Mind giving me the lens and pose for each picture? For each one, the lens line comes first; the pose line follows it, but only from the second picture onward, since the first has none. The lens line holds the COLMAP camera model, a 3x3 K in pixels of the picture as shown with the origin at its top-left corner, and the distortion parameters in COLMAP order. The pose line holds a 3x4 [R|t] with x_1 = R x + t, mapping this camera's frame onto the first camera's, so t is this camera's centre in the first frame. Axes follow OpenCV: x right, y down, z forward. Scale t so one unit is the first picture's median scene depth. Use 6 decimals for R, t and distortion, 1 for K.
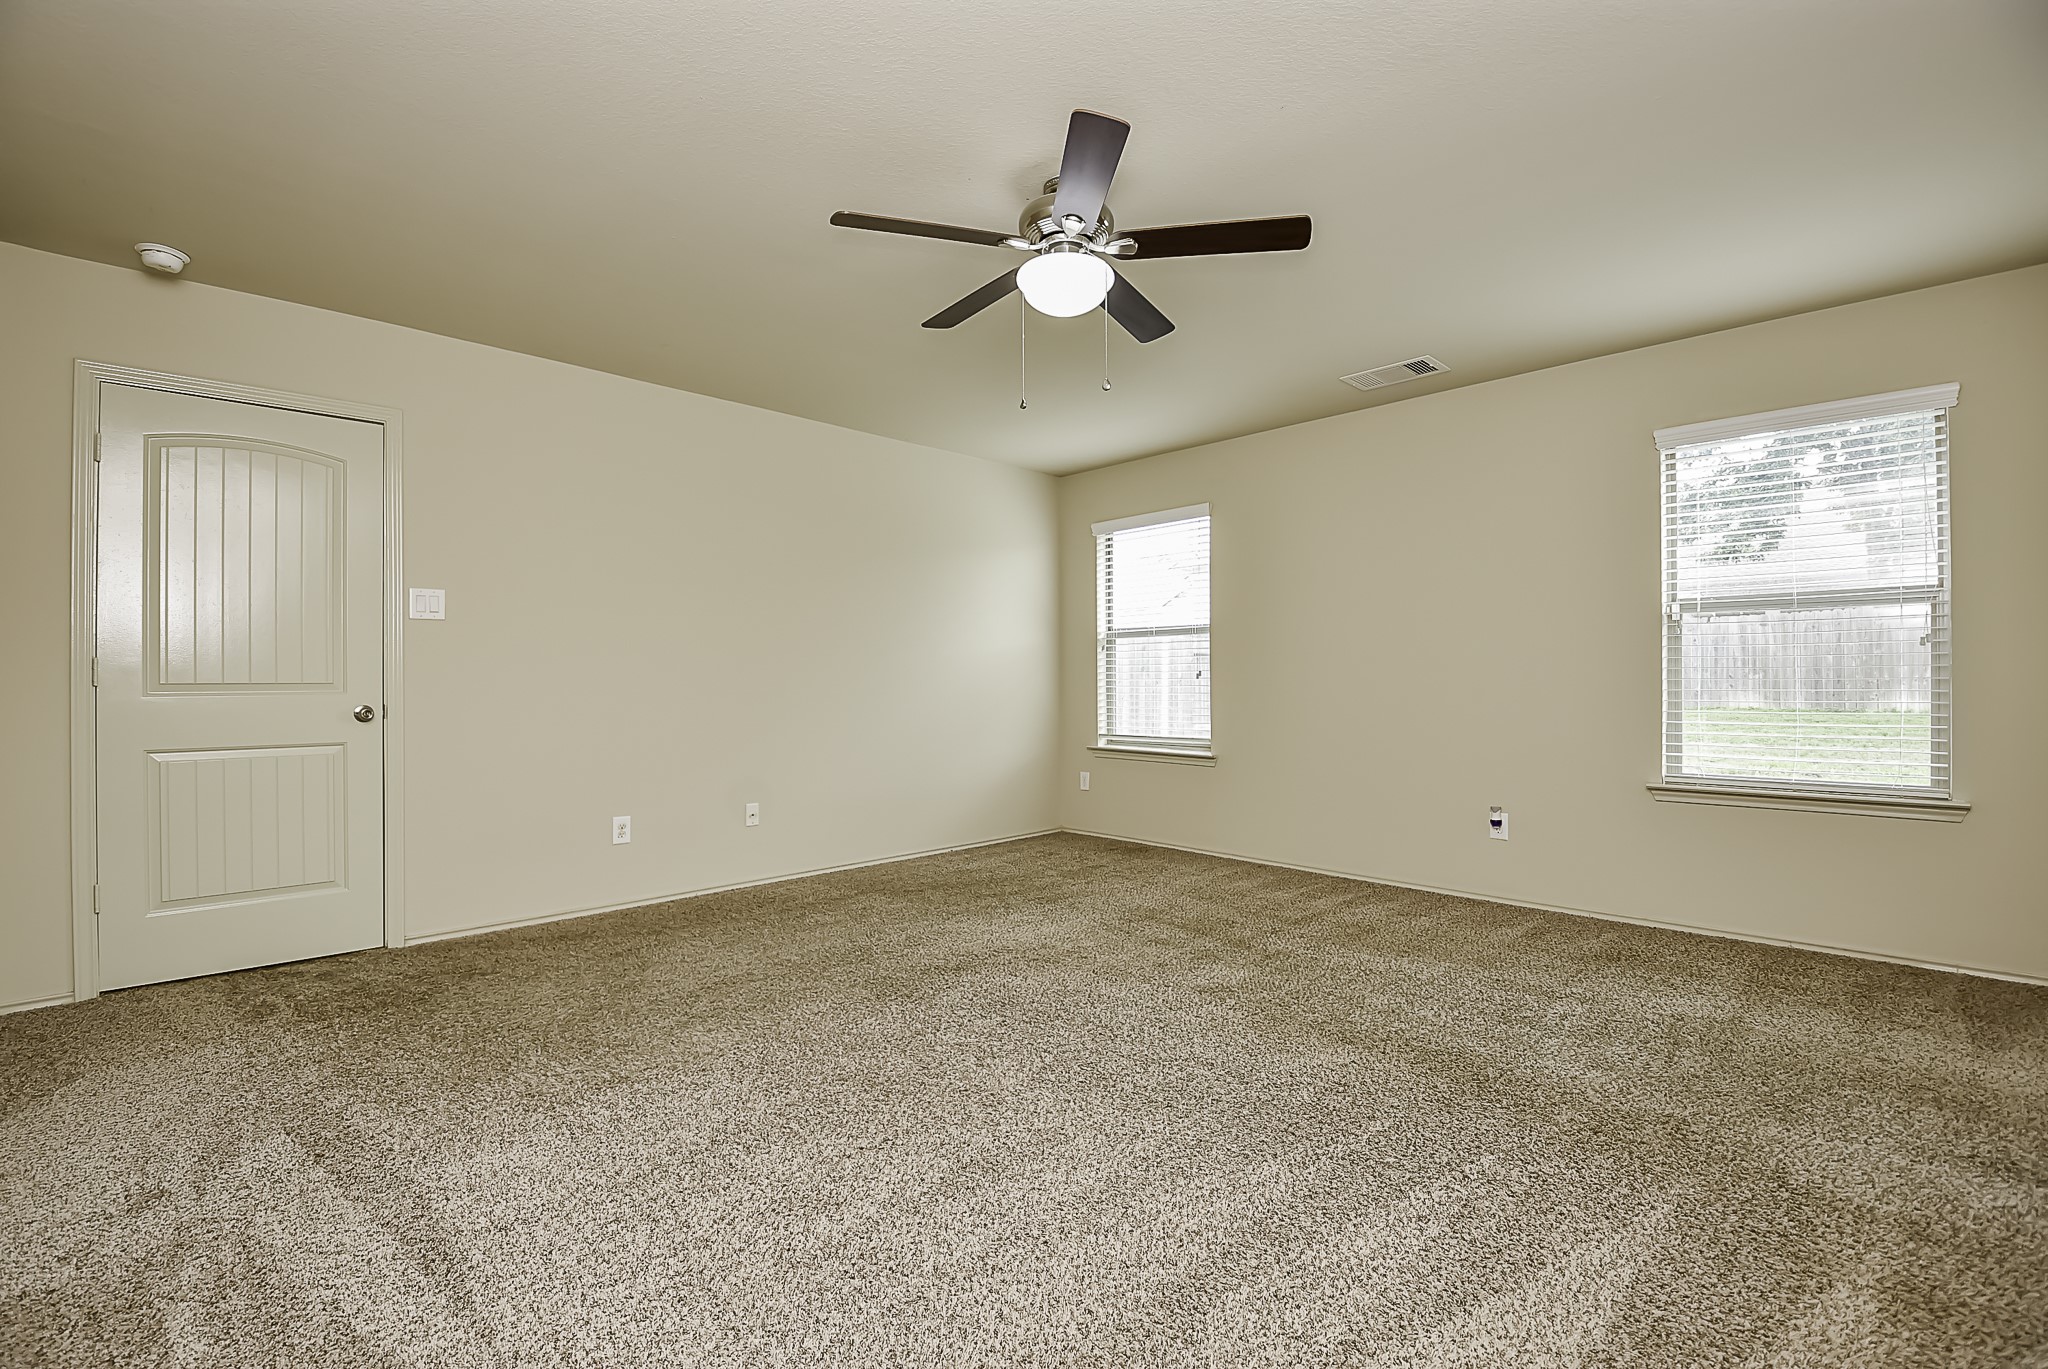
lens RADIAL K [[902.7, 0, 1007.7], [0, 902.7, 676.4], [0, 0, 1]] dist [0.003570, -0.016630]
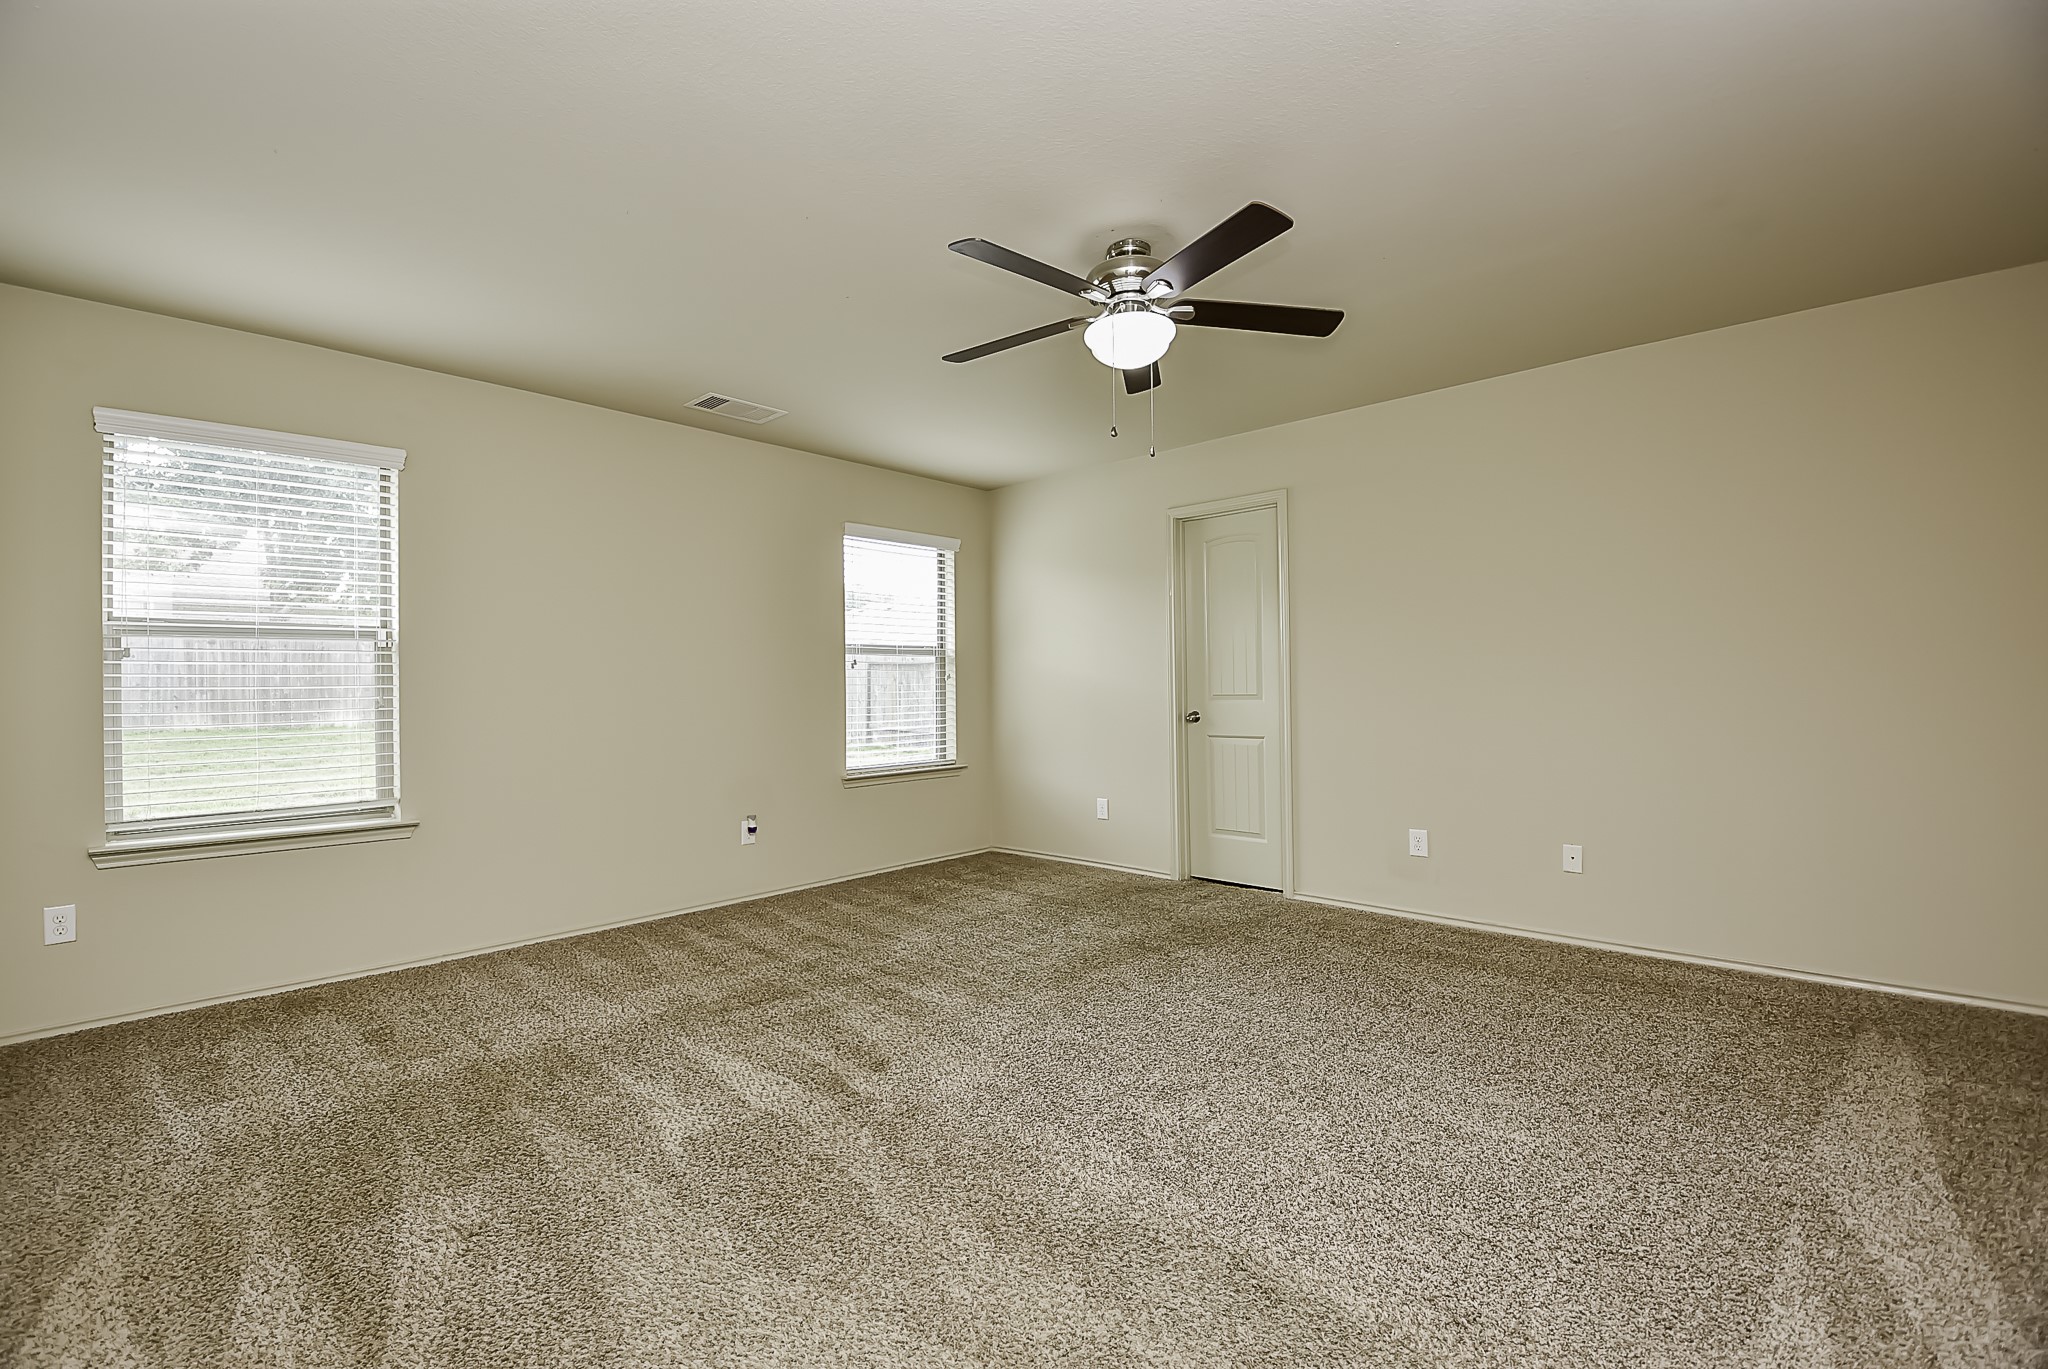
lens RADIAL K [[902.7, 0, 1011.1], [0, 902.7, 683.7], [0, 0, 1]] dist [0.003570, -0.016630]
pose [[-0.051984, 0.006389, 0.998627, -0.260560], [0.005989, 0.999964, -0.006086, -0.005512], [-0.998630, 0.005665, -0.052021, 0.315375]]
